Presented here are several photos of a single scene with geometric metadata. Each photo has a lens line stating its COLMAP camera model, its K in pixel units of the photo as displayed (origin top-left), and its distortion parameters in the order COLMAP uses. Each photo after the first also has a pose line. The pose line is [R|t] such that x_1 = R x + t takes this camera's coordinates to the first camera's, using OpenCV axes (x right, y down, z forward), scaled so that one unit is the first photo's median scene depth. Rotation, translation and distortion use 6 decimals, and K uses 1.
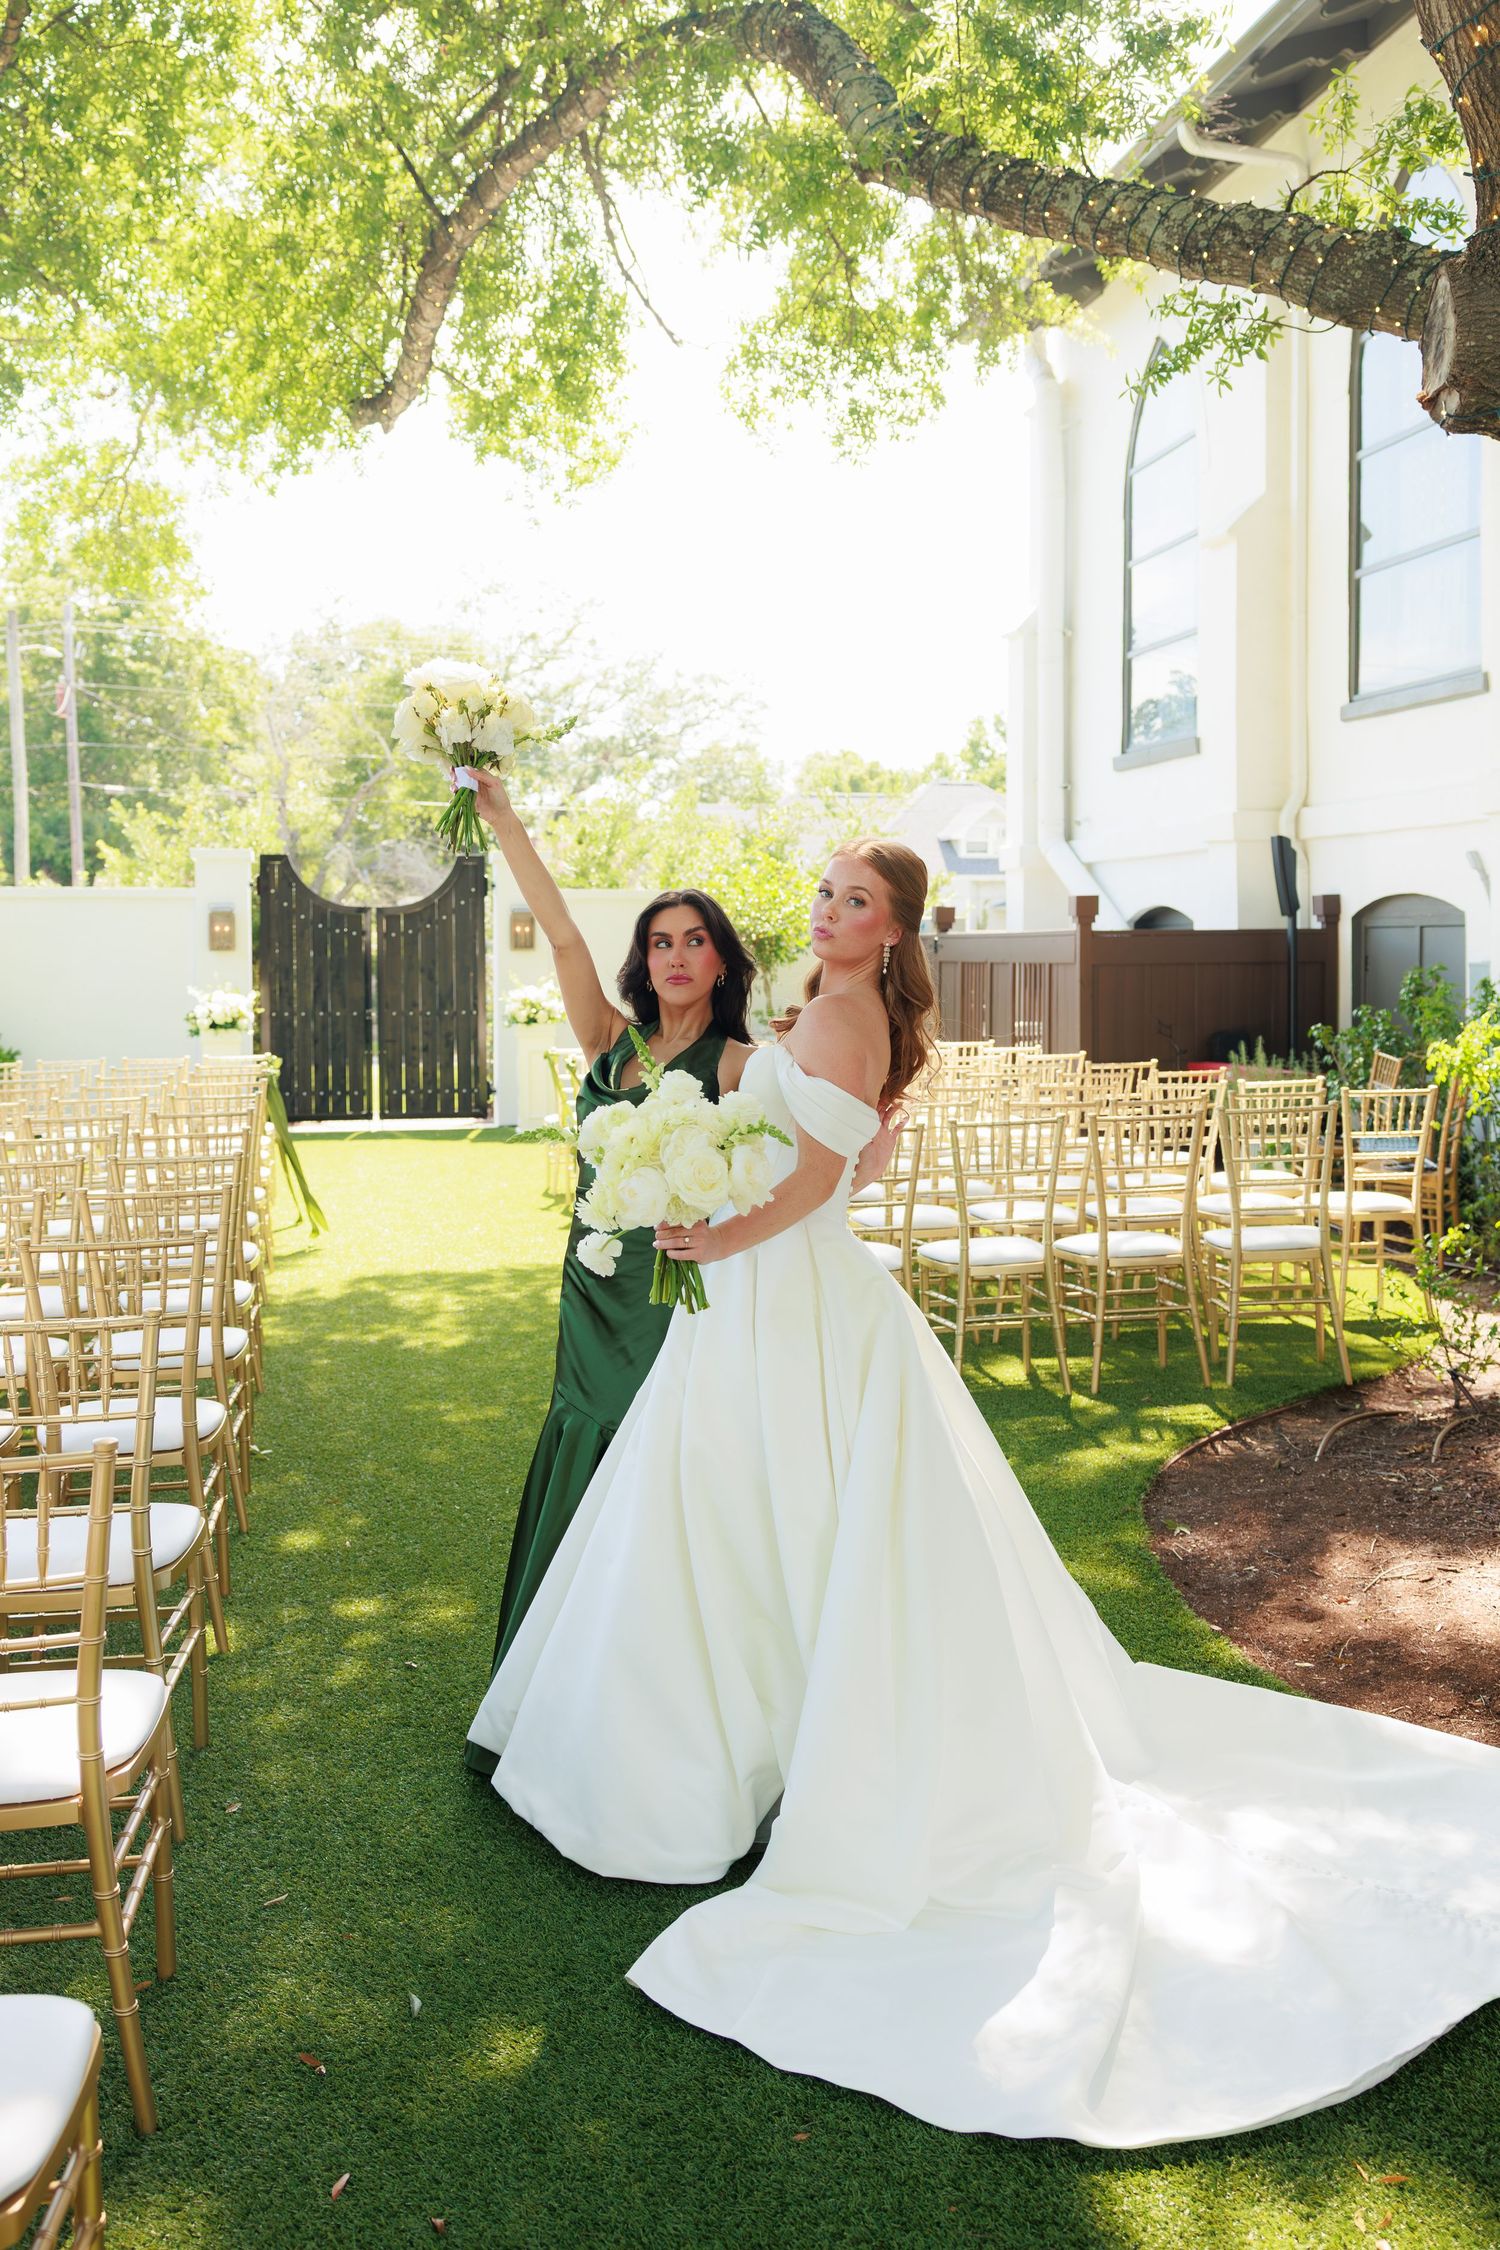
lens RADIAL K [[2073.1, 0, 723.9], [0, 2073.1, 1084.0], [0, 0, 1]] dist [-0.011895, 0.017018]
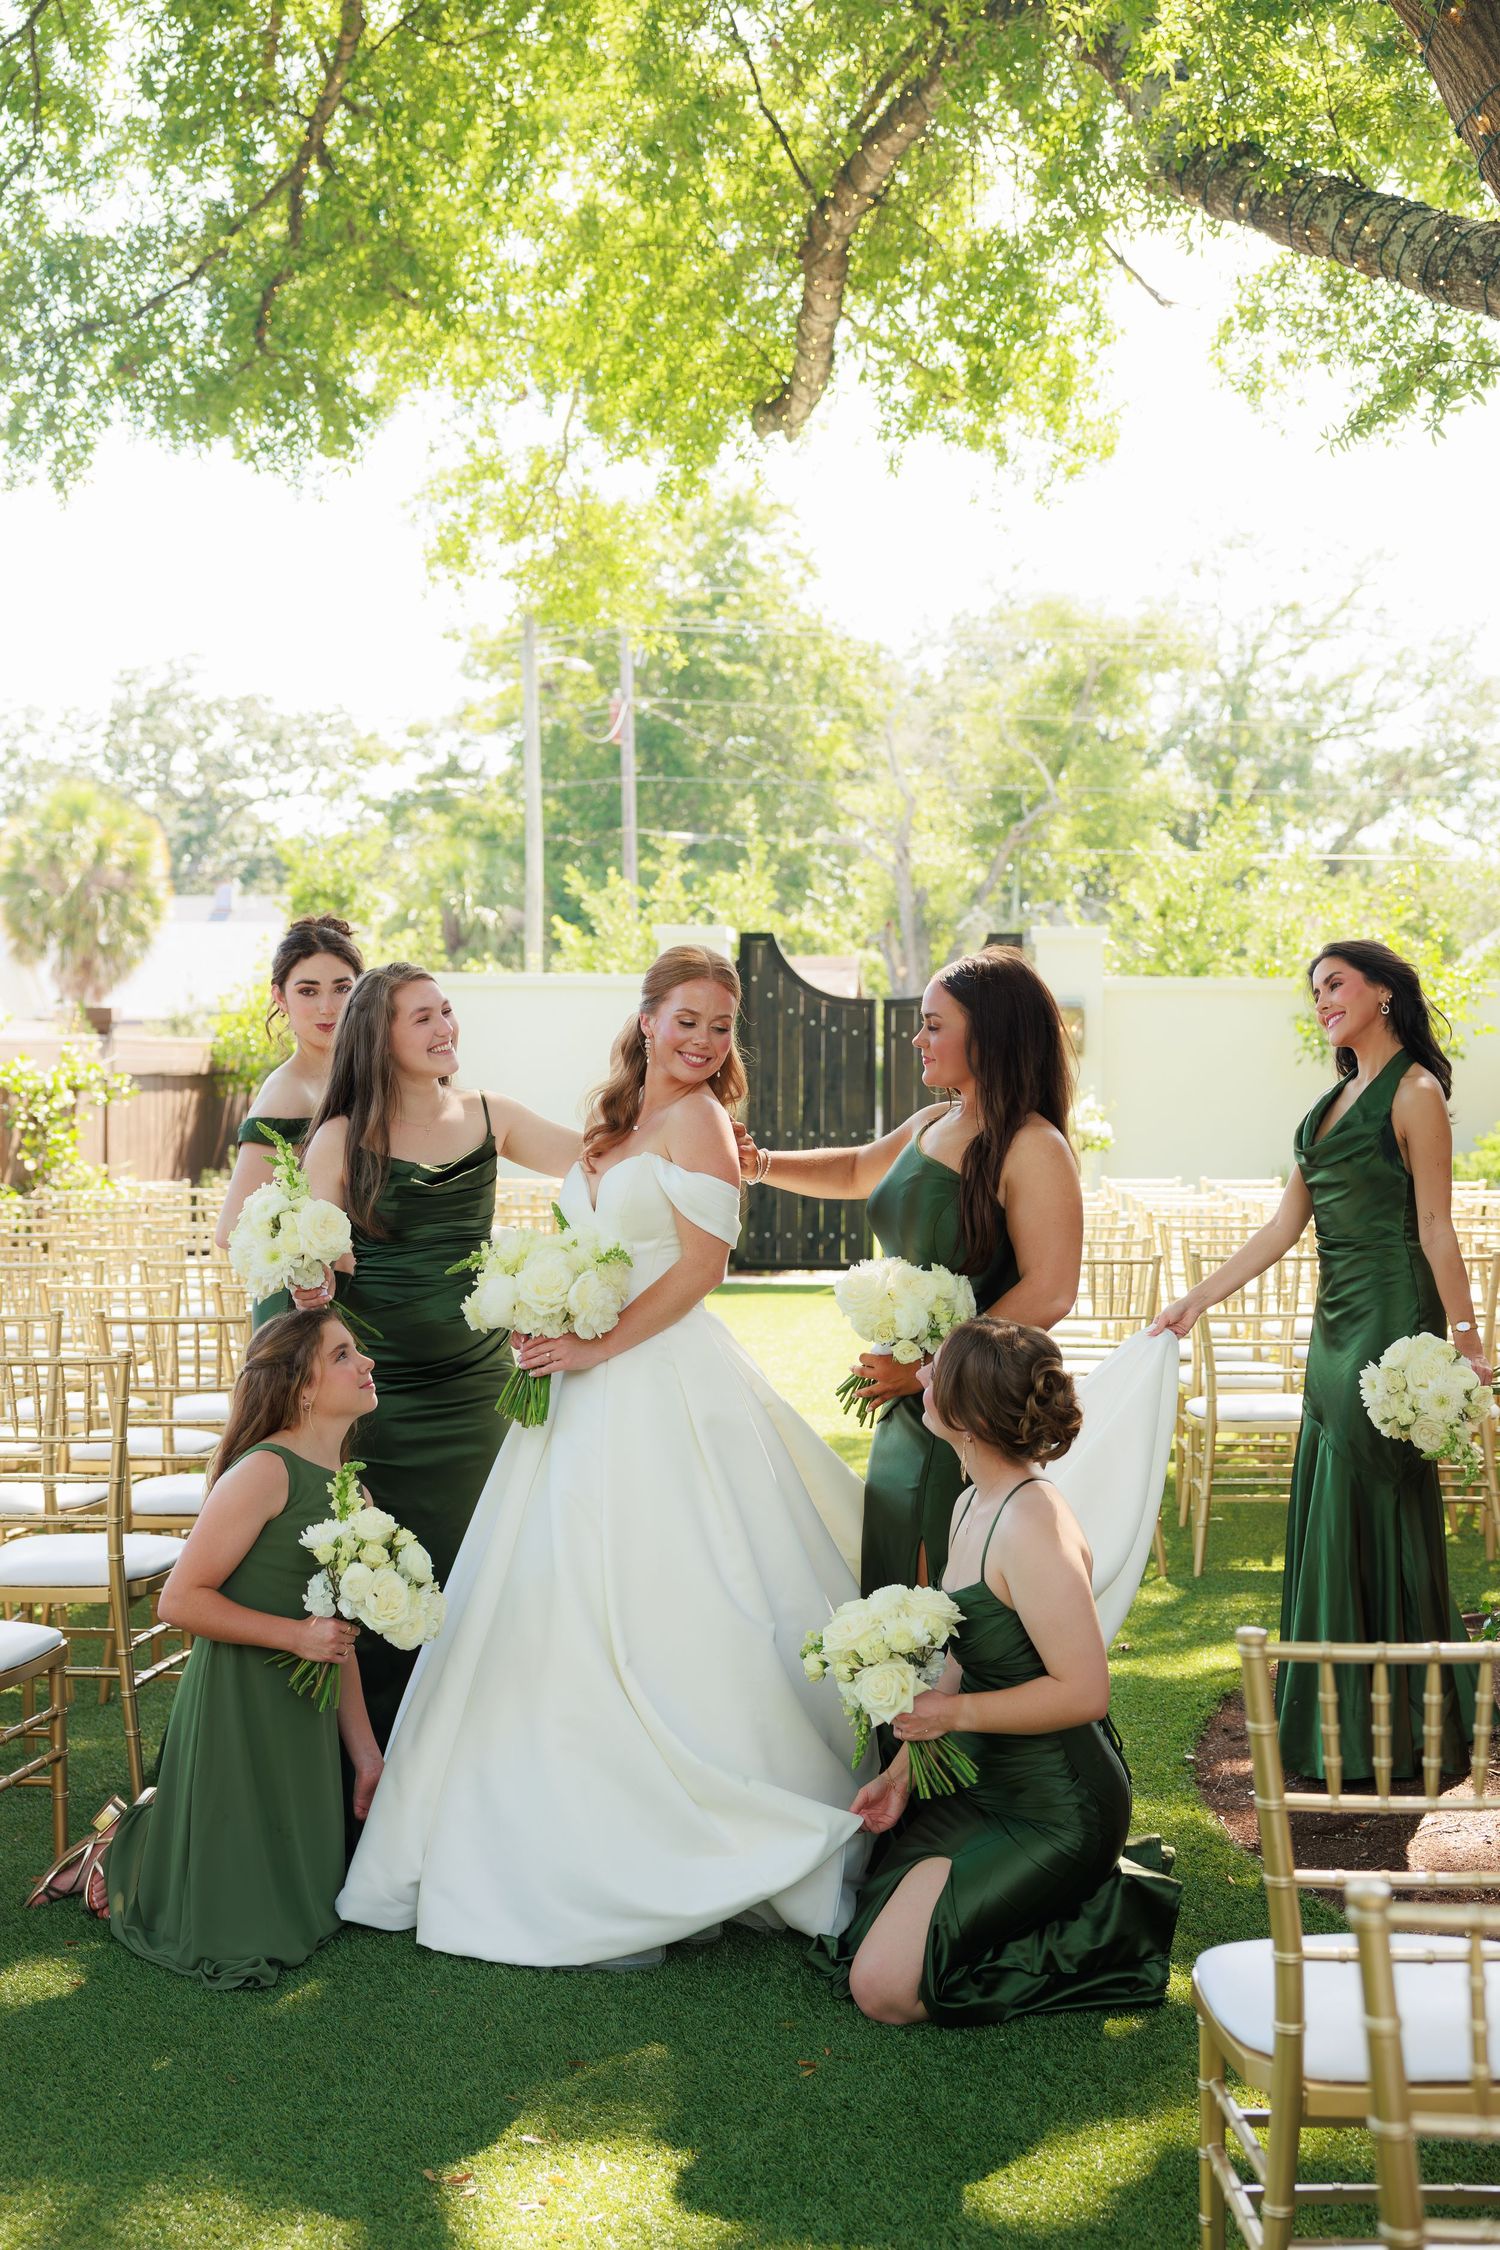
lens RADIAL K [[2961.5, 0, 667.3], [0, 2961.5, 1164.5], [0, 0, 1]] dist [0.018118, 0.000000]
pose [[0.953797, 0.021689, -0.299668, 0.125153], [-0.029854, 0.999297, -0.022695, 0.006642], [0.298965, 0.030593, 0.953774, -0.124167]]
